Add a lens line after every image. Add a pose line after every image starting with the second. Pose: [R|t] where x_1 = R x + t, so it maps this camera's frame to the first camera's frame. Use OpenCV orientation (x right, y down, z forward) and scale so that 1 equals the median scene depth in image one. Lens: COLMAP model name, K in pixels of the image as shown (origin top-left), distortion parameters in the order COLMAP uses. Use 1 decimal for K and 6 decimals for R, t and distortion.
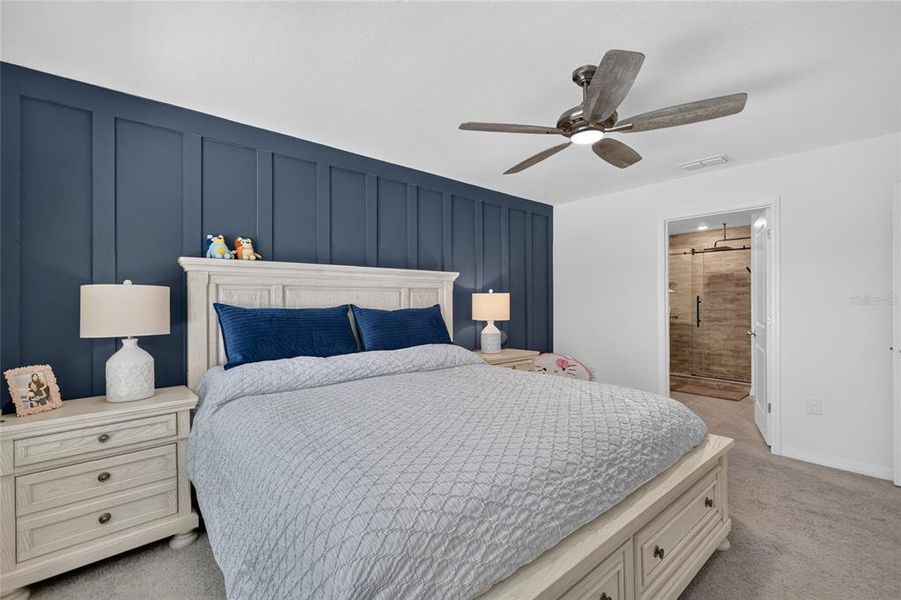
lens RADIAL K [[403.0, 0, 446.0], [0, 403.0, 297.8], [0, 0, 1]] dist [0.005663, 0.000498]
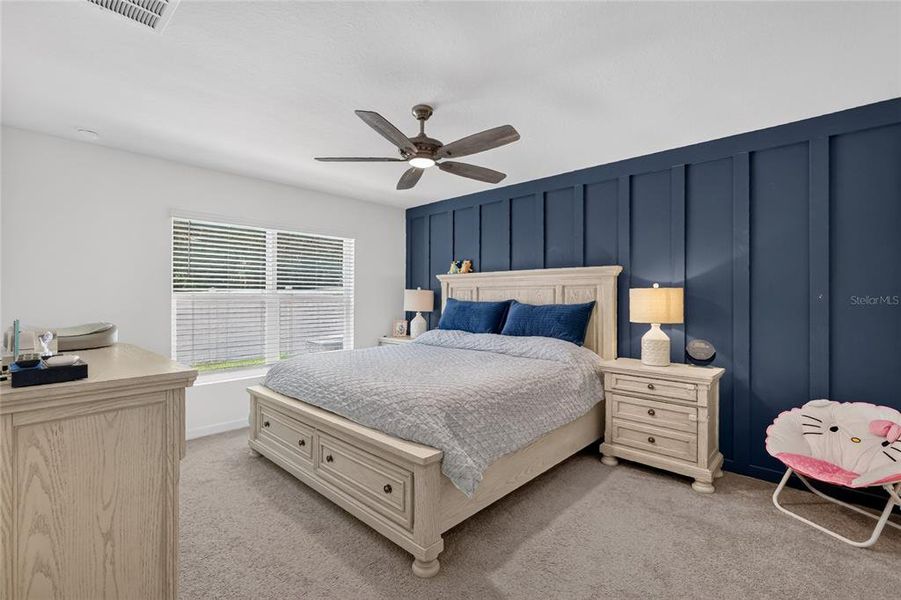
lens RADIAL K [[403.0, 0, 448.4], [0, 403.0, 297.9], [0, 0, 1]] dist [0.005663, 0.000498]
pose [[0.097185, 0.000270, -0.995266, 0.971286], [-0.002610, 0.999997, 0.000016, 0.010581], [0.995263, 0.002596, 0.097186, 0.593447]]
